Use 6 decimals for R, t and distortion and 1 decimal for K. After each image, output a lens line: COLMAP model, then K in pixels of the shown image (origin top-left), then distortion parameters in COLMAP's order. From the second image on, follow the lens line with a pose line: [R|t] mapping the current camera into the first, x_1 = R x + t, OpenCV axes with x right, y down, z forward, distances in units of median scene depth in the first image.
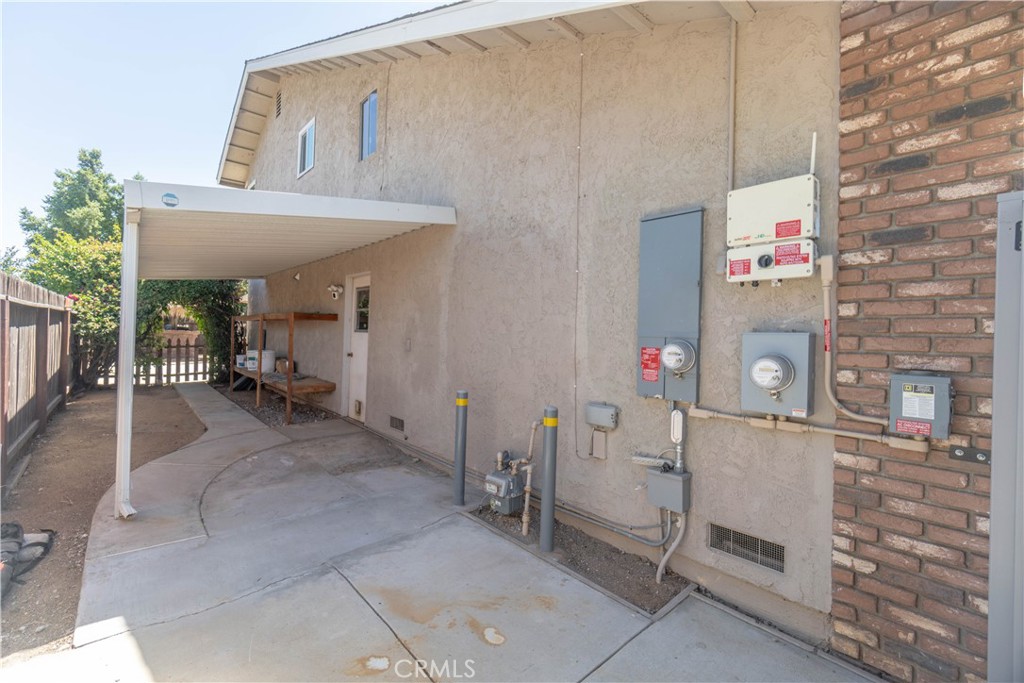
lens RADIAL K [[438.4, 0, 504.2], [0, 438.4, 332.9], [0, 0, 1]] dist [-0.003848, -0.000752]
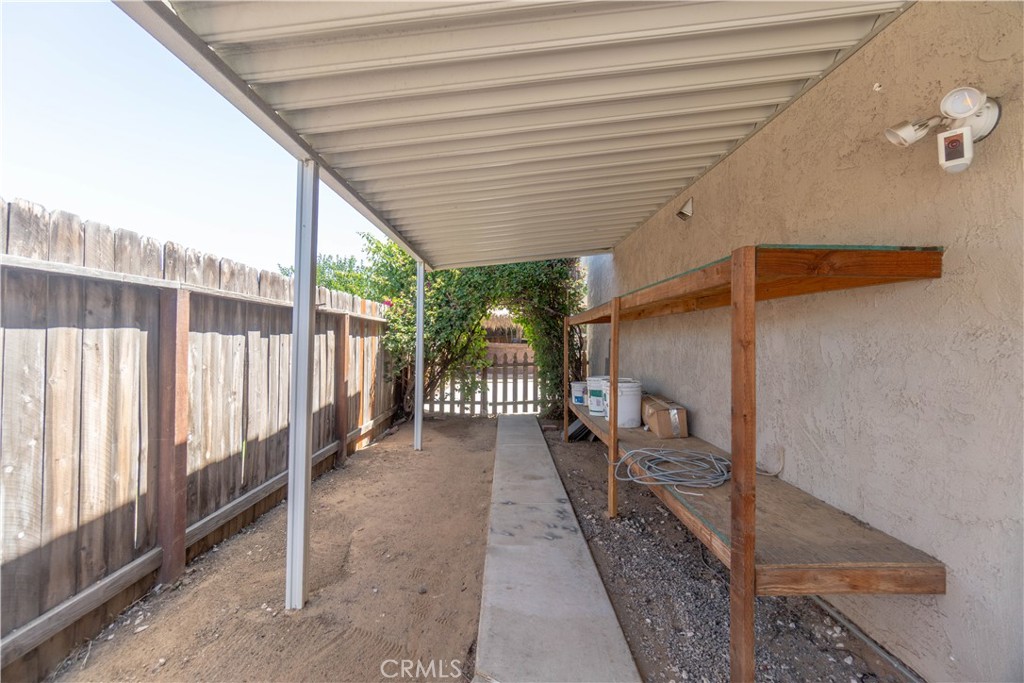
lens RADIAL K [[438.4, 0, 508.2], [0, 438.4, 340.6], [0, 0, 1]] dist [-0.003848, -0.000752]
pose [[0.758314, -0.022476, -0.651502, -0.287385], [0.016360, 0.999747, -0.015448, 0.002521], [0.651685, 0.001055, 0.758489, 0.490621]]
